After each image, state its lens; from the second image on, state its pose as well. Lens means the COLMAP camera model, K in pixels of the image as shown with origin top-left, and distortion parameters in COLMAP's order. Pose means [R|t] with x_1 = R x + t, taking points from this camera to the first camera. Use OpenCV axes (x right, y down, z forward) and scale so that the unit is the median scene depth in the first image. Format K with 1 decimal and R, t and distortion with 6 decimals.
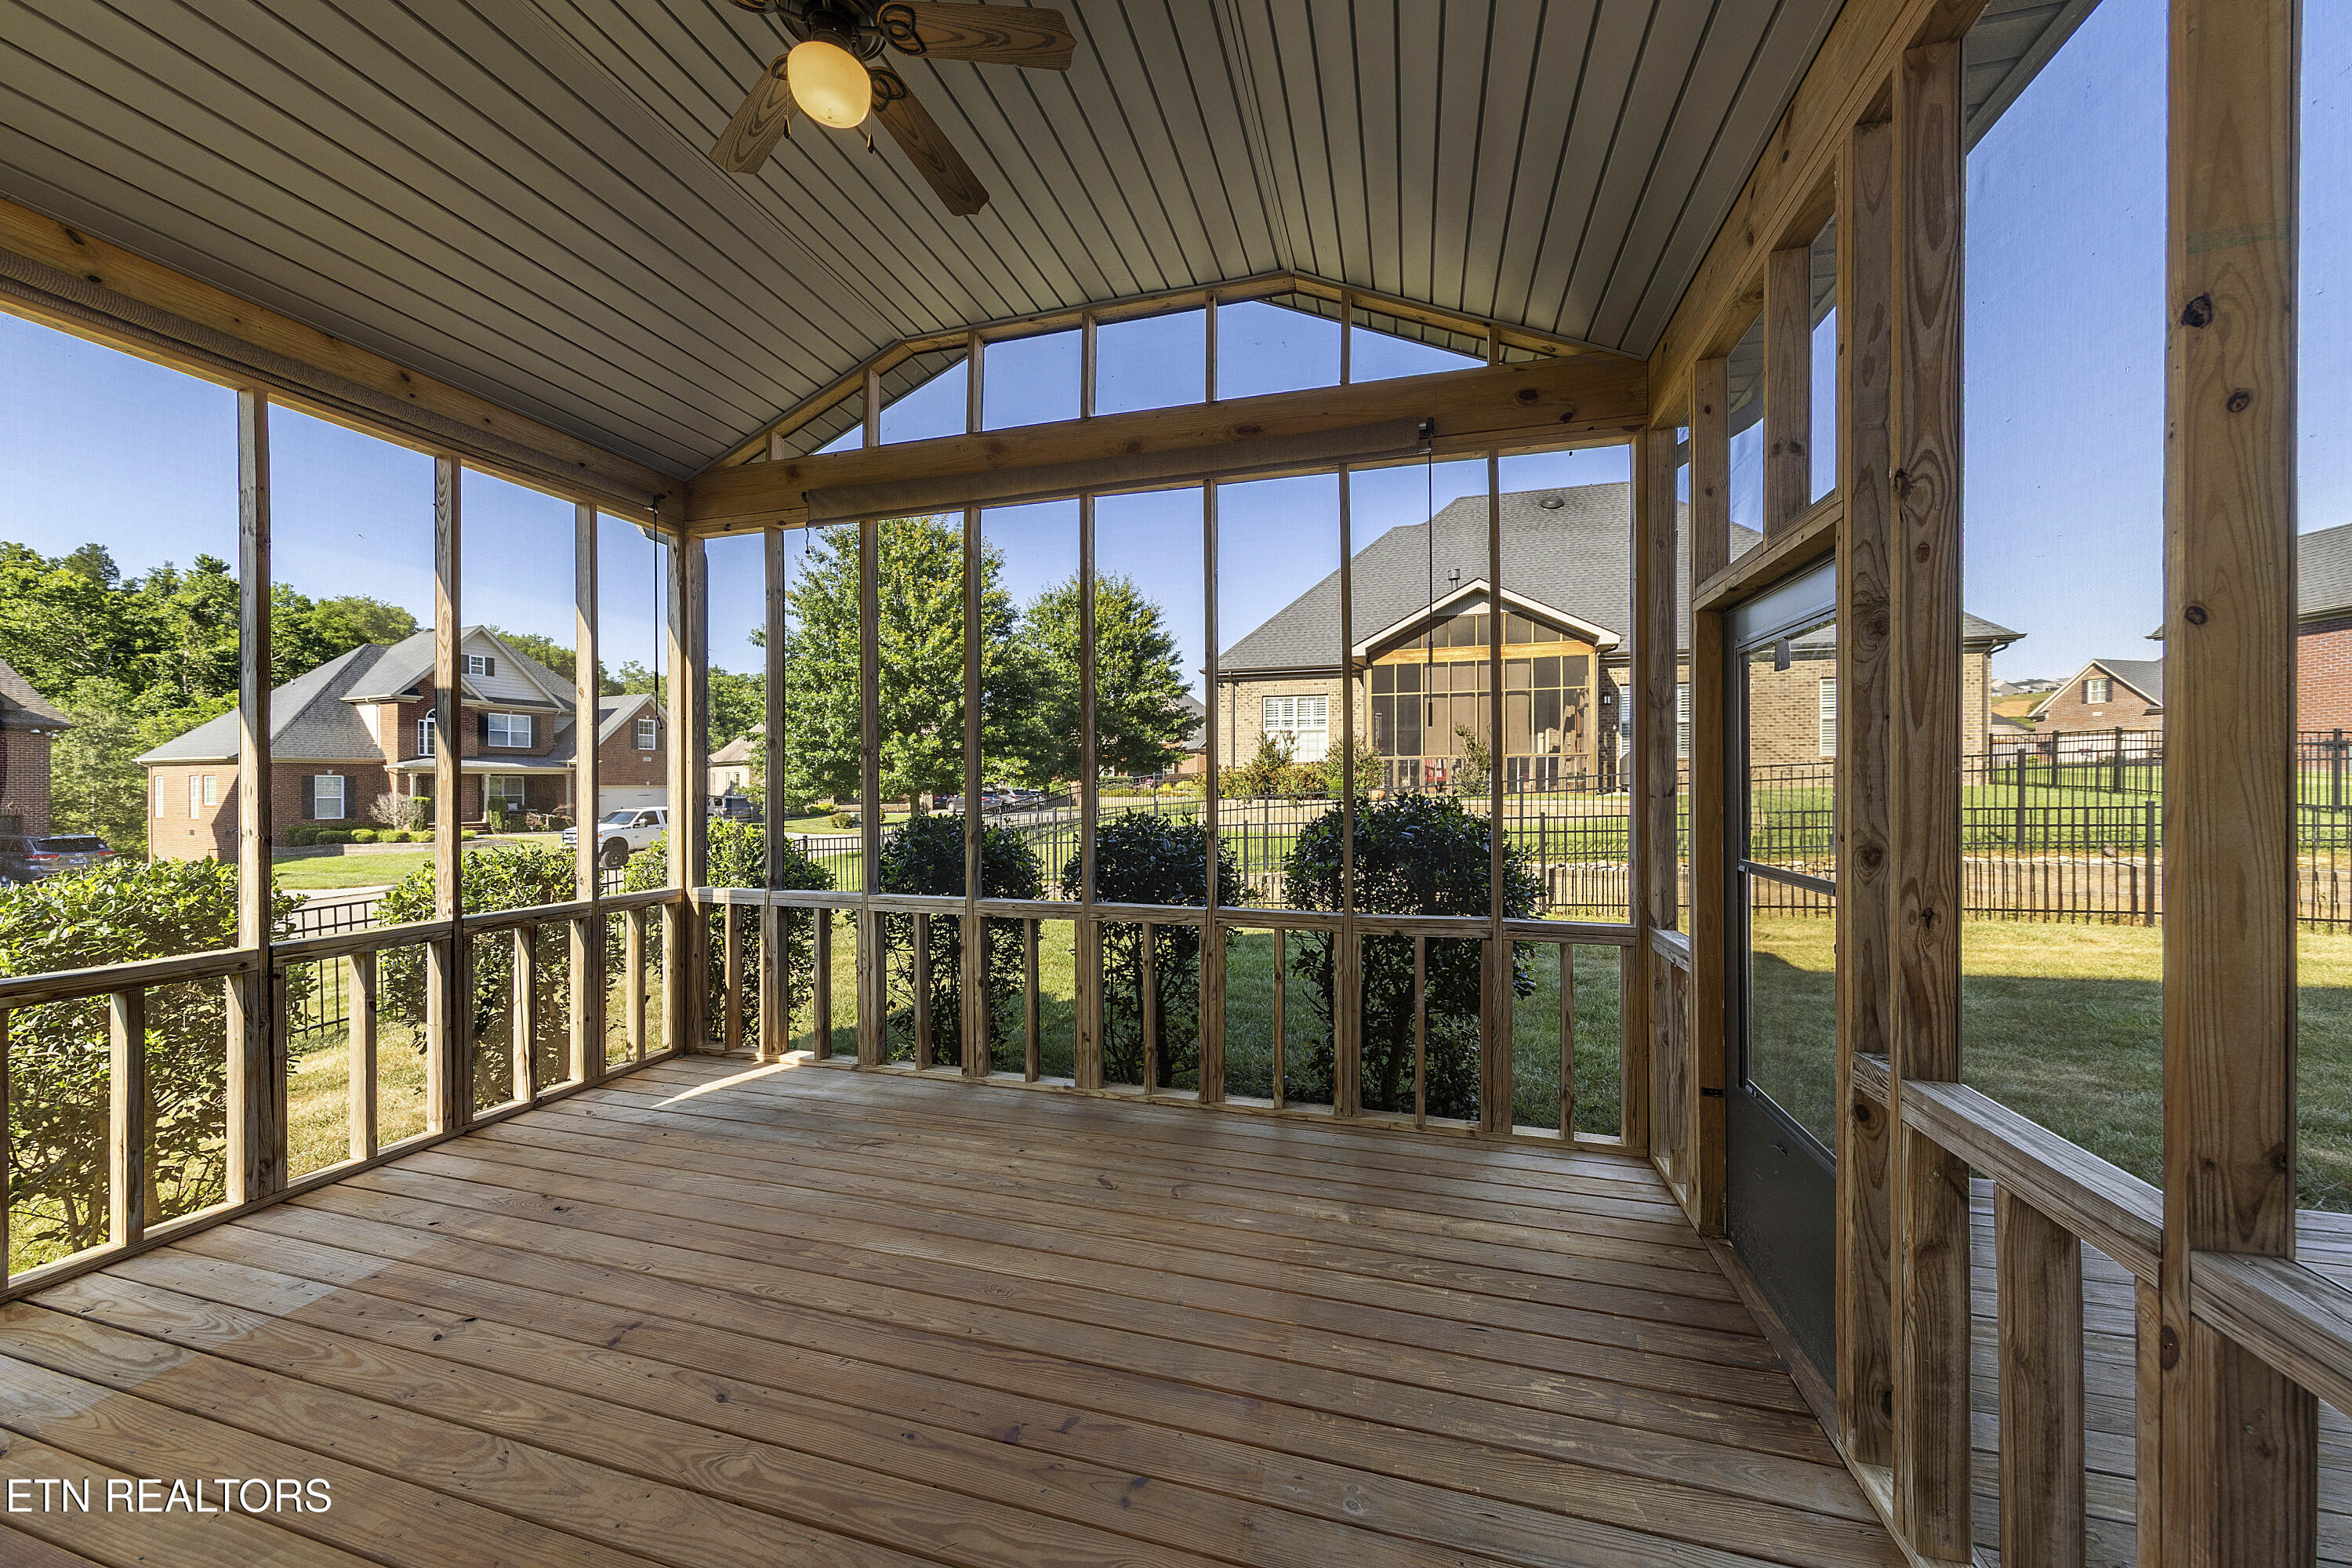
lens RADIAL K [[780.1, 0, 1176.0], [0, 780.1, 784.0], [0, 0, 1]] dist [0.005573, 0.000012]
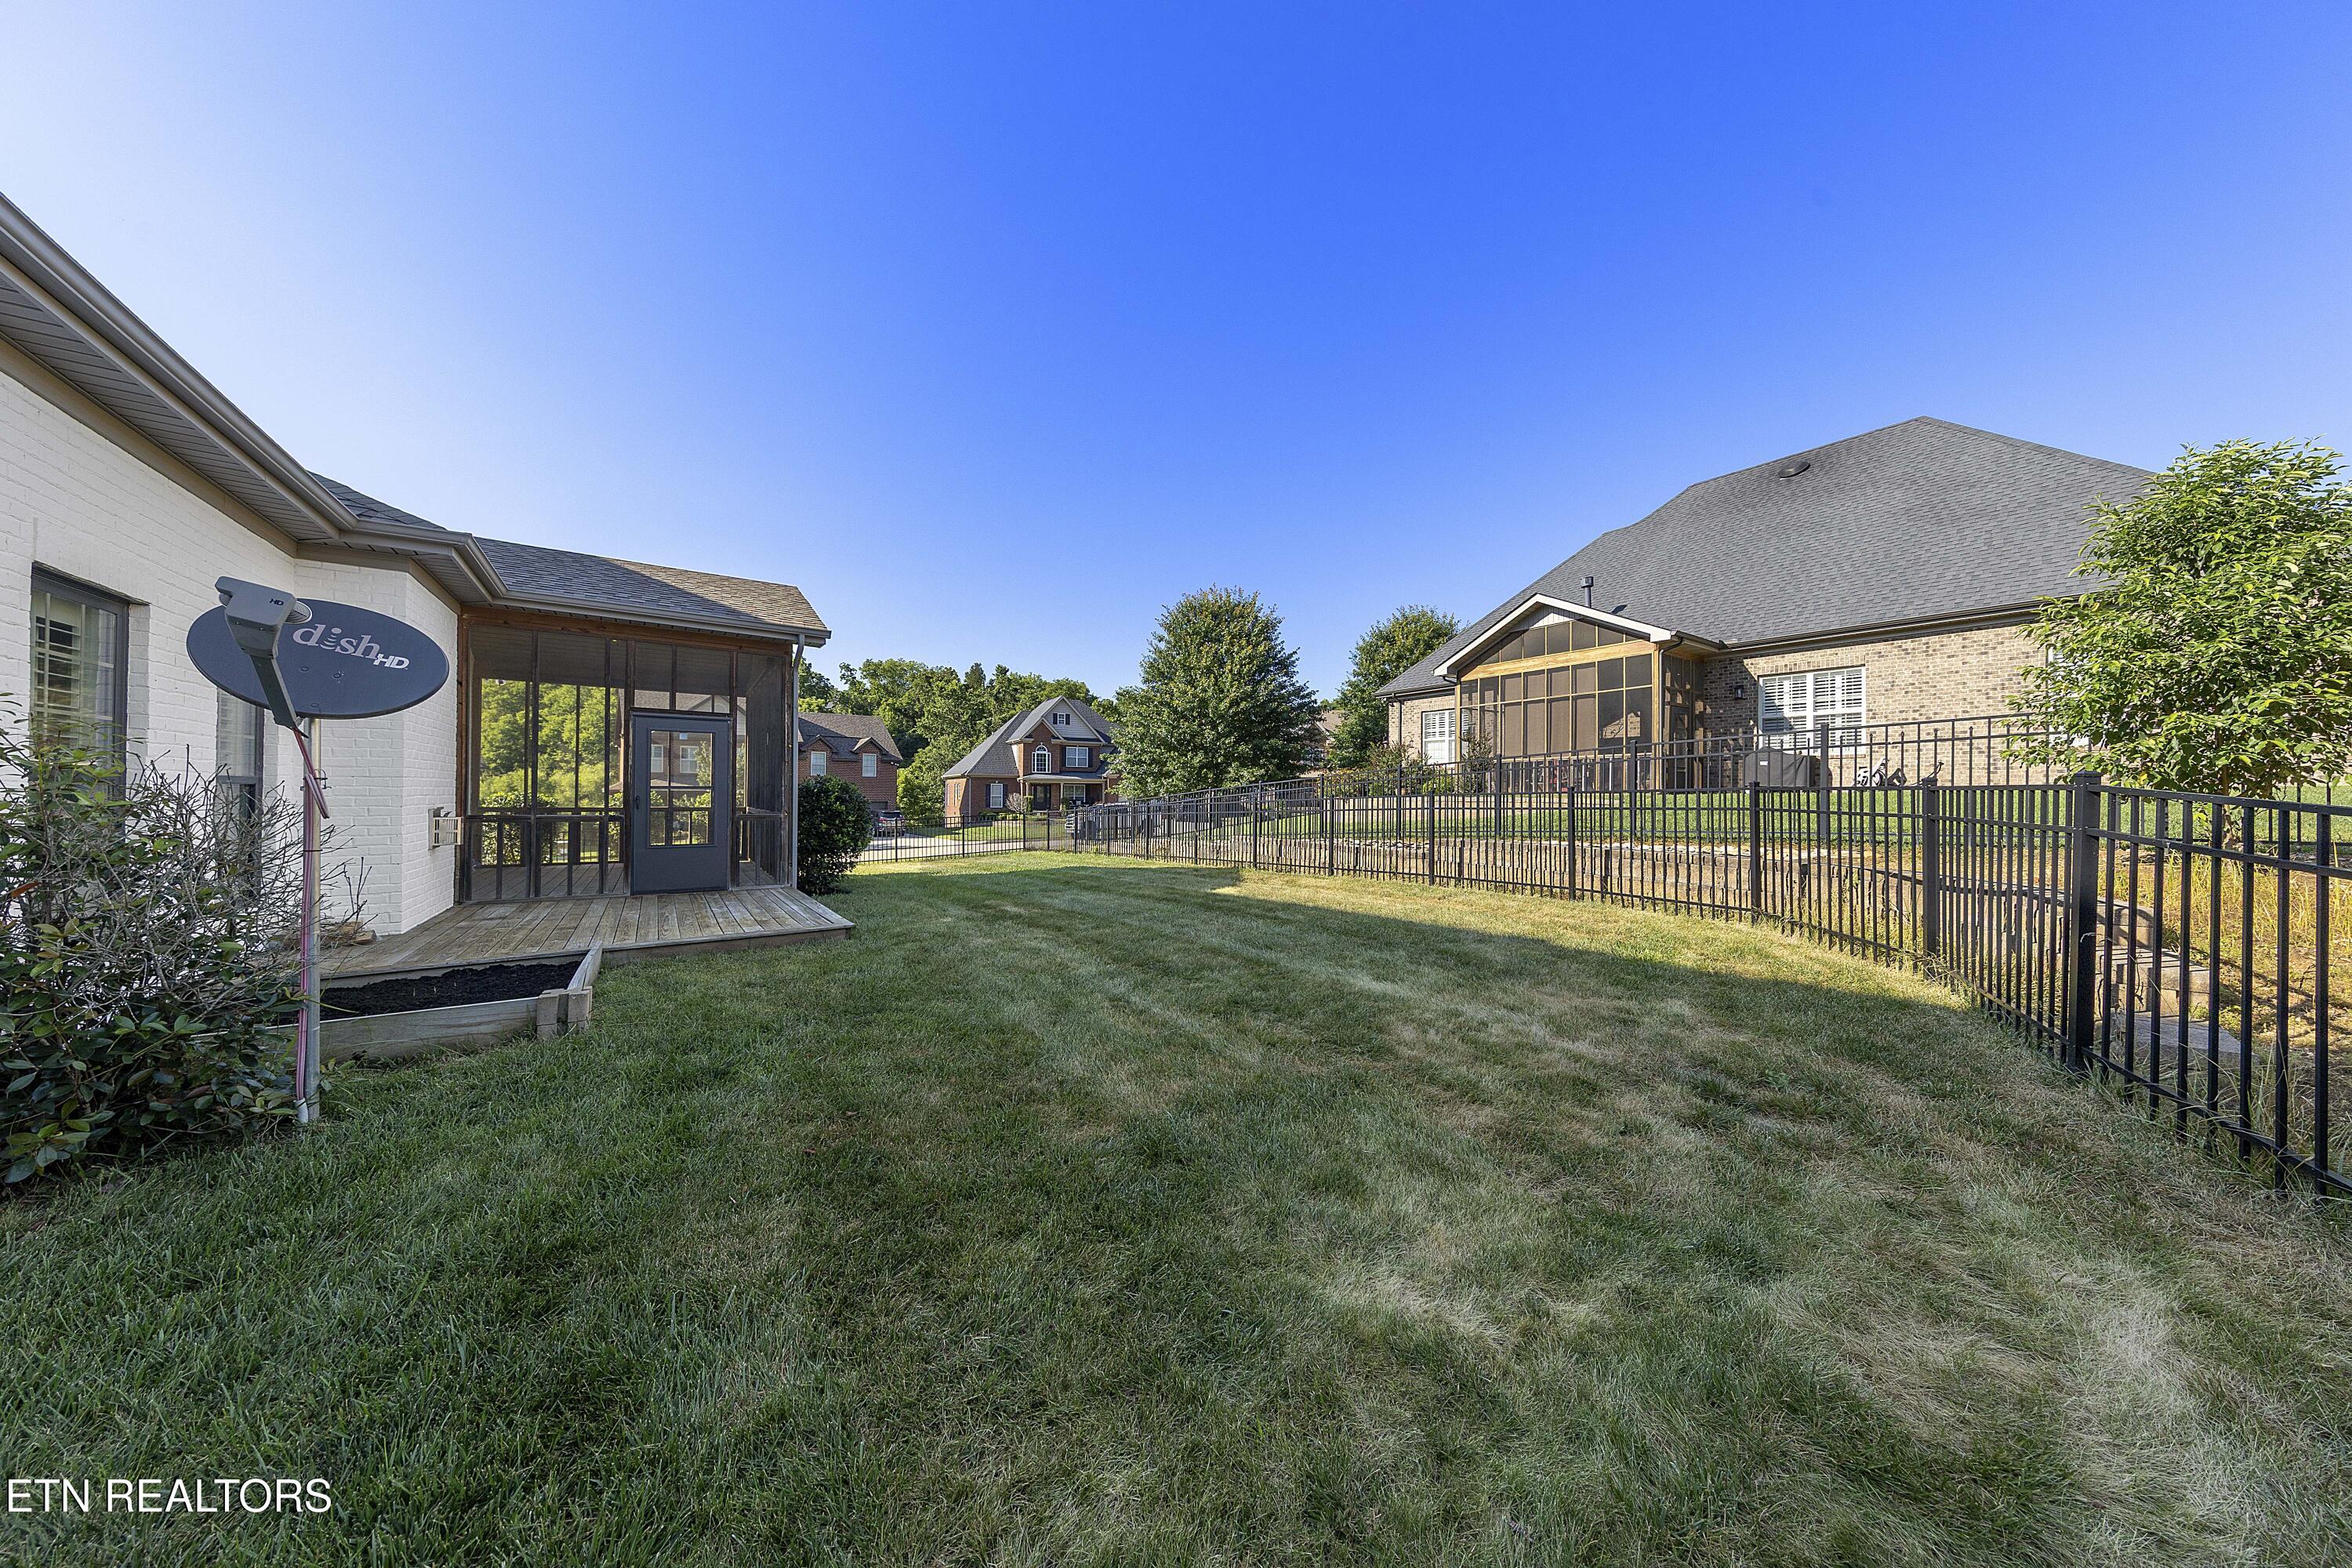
lens RADIAL K [[676.4, 0, 1176.0], [0, 676.4, 784.0], [0, 0, 1]] dist [0.000677, 0.000006]
pose [[0.798081, -0.002441, -0.602545, 0.551925], [-0.005692, 0.999917, -0.011590, 0.012755], [0.602524, 0.012679, 0.798000, -0.037701]]
